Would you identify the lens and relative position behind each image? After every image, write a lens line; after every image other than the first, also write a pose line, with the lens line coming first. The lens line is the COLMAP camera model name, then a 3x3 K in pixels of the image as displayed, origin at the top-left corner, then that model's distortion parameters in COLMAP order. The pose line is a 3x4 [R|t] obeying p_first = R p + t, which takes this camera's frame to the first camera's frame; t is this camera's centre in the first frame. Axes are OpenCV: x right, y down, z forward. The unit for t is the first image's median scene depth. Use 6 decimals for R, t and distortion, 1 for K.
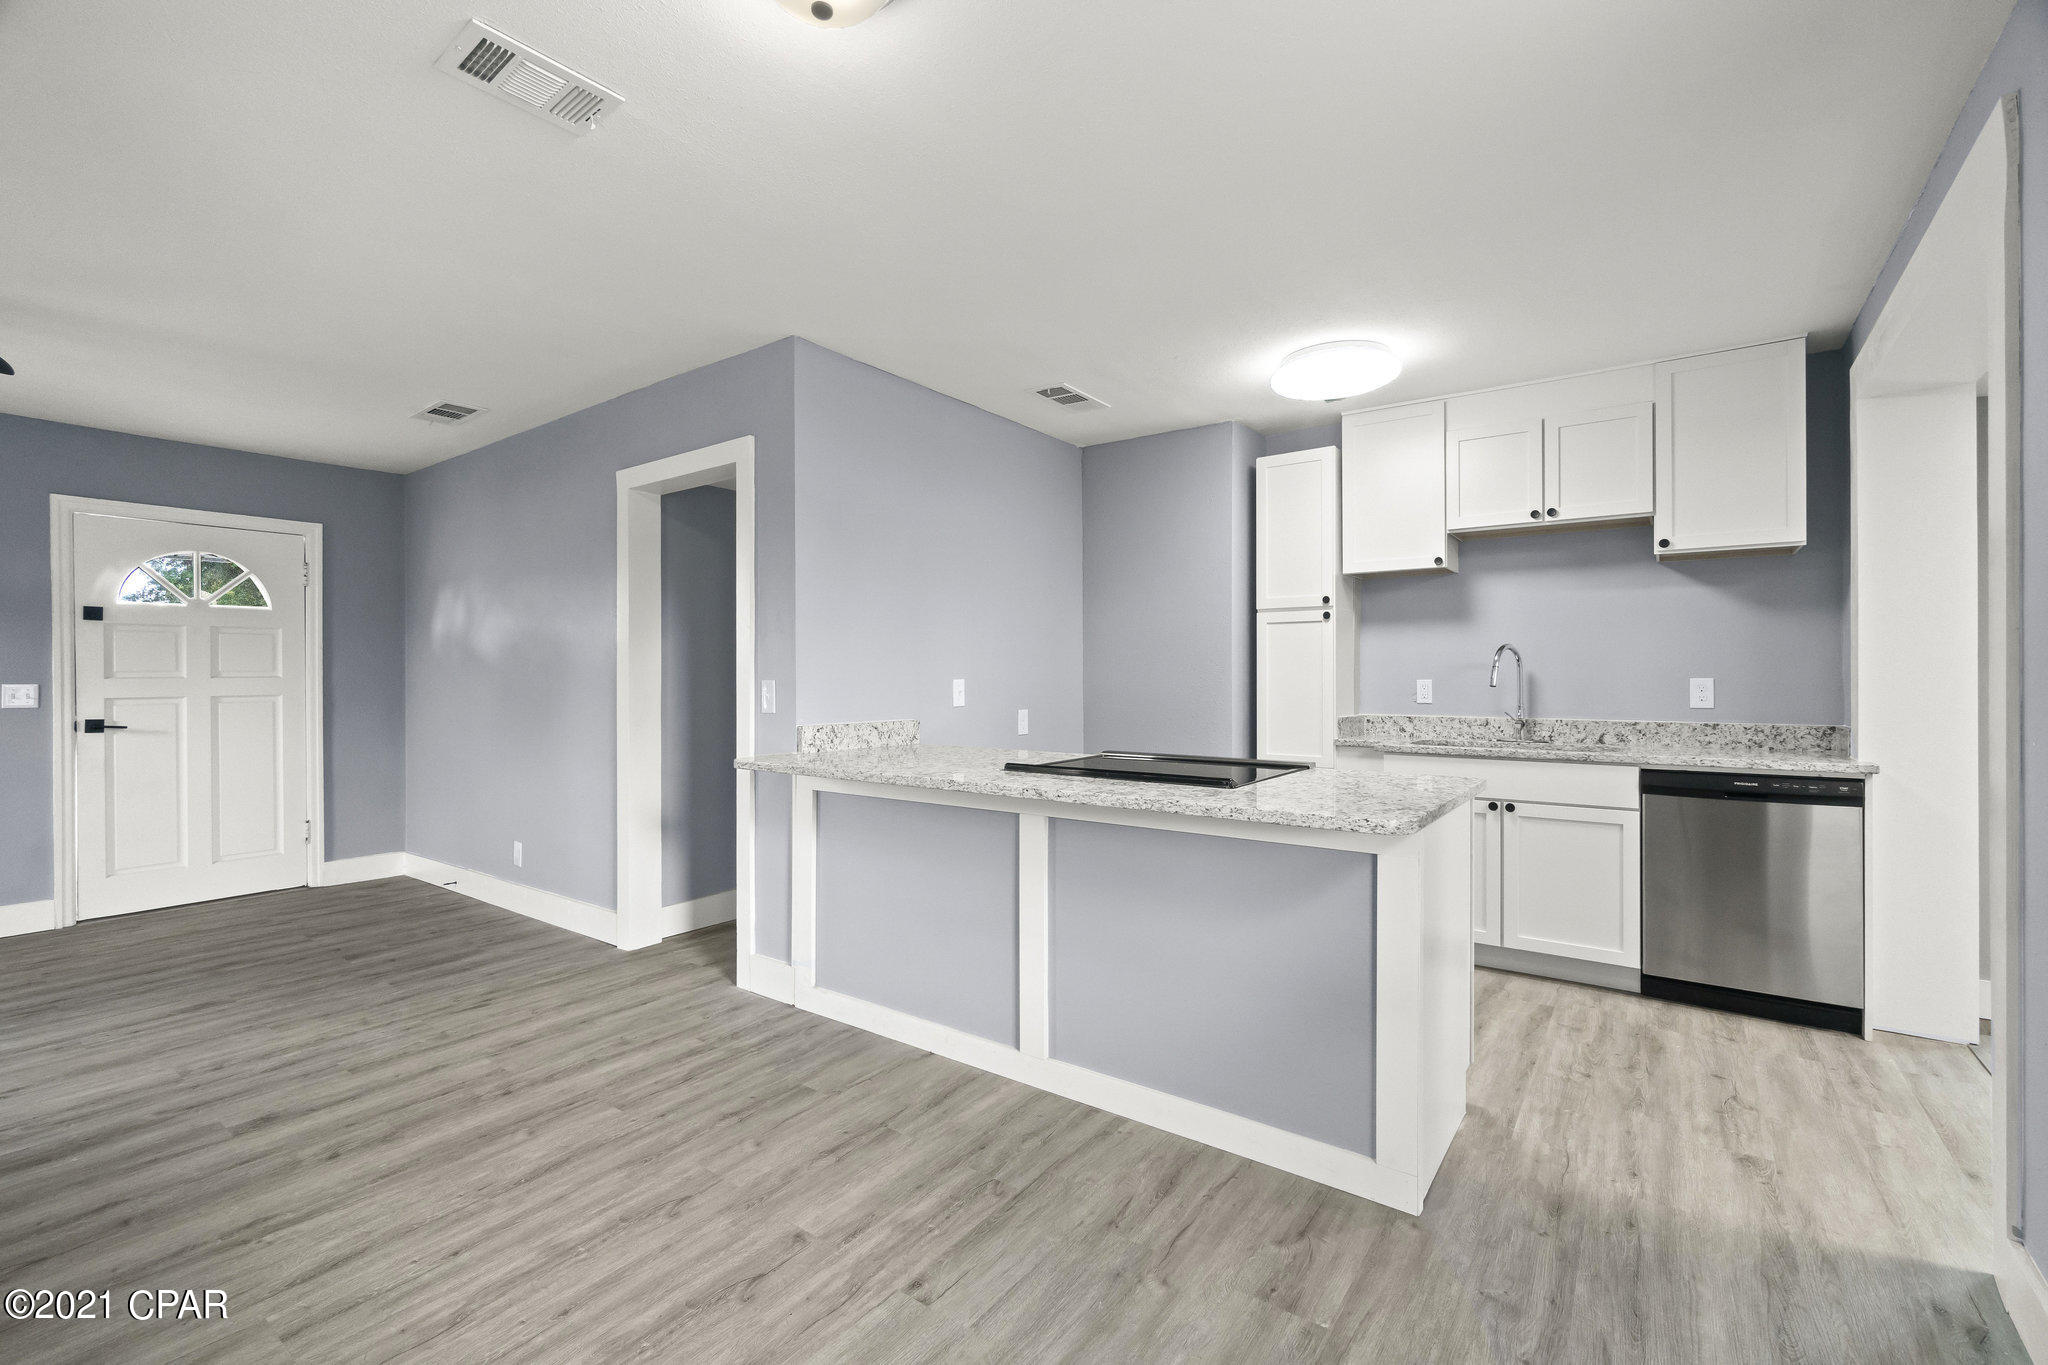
lens RADIAL K [[886.1, 0, 1027.5], [0, 886.1, 670.2], [0, 0, 1]] dist [0.000964, 0.000575]
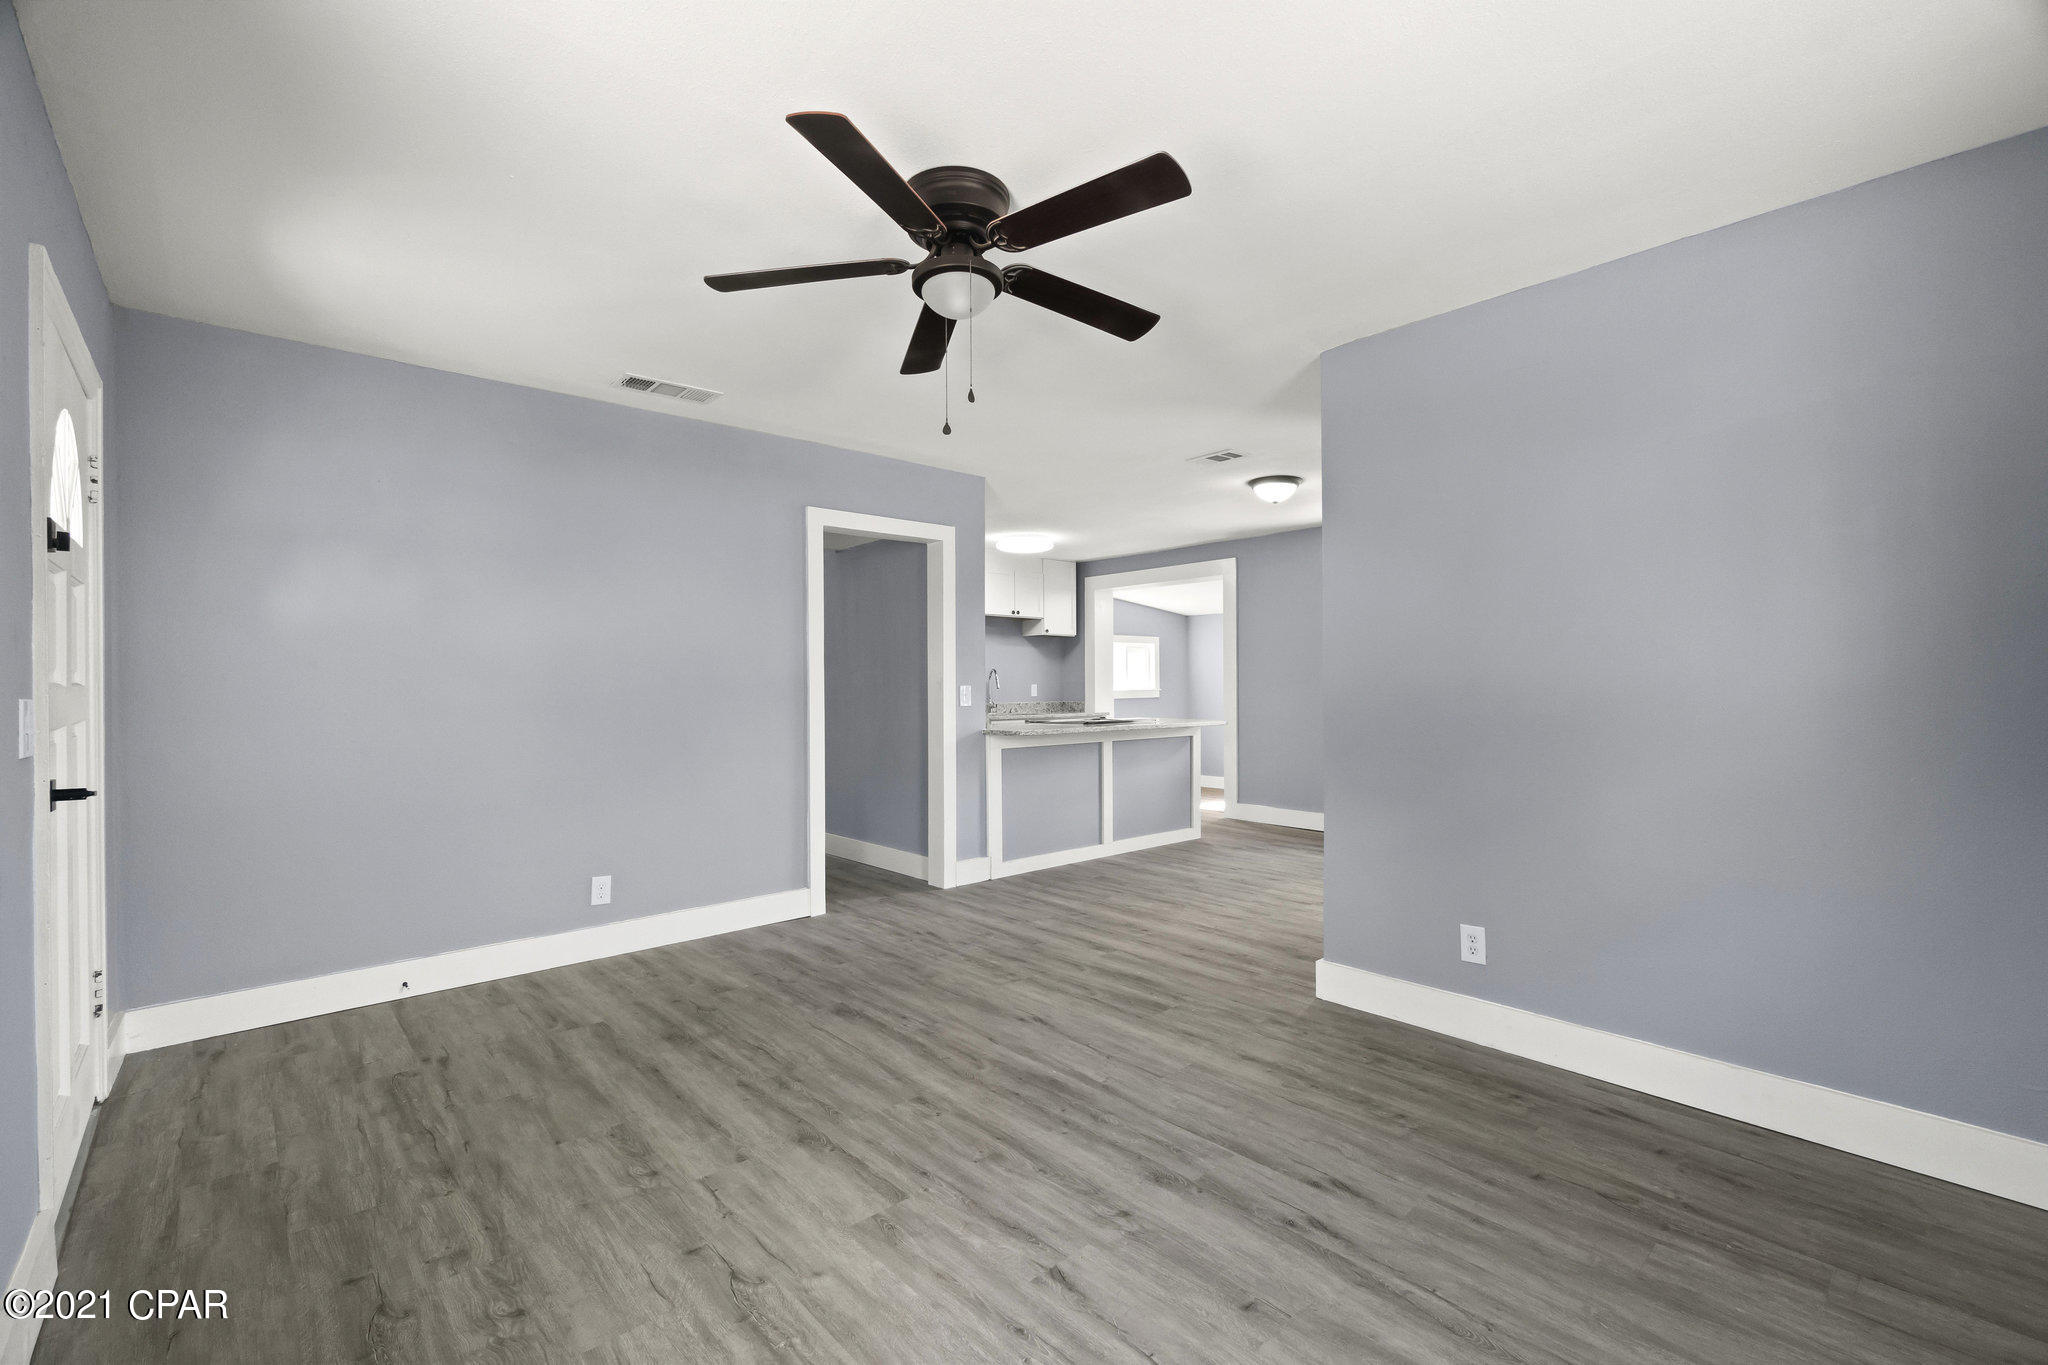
lens RADIAL K [[866.5, 0, 1024.0], [0, 866.5, 682.5], [0, 0, 1]] dist [0.000482, 0.000099]
pose [[0.204264, 0.001500, 0.978915, -1.962004], [-0.002372, 0.999997, -0.001037, 0.007166], [-0.978913, -0.002110, 0.204266, 0.638412]]
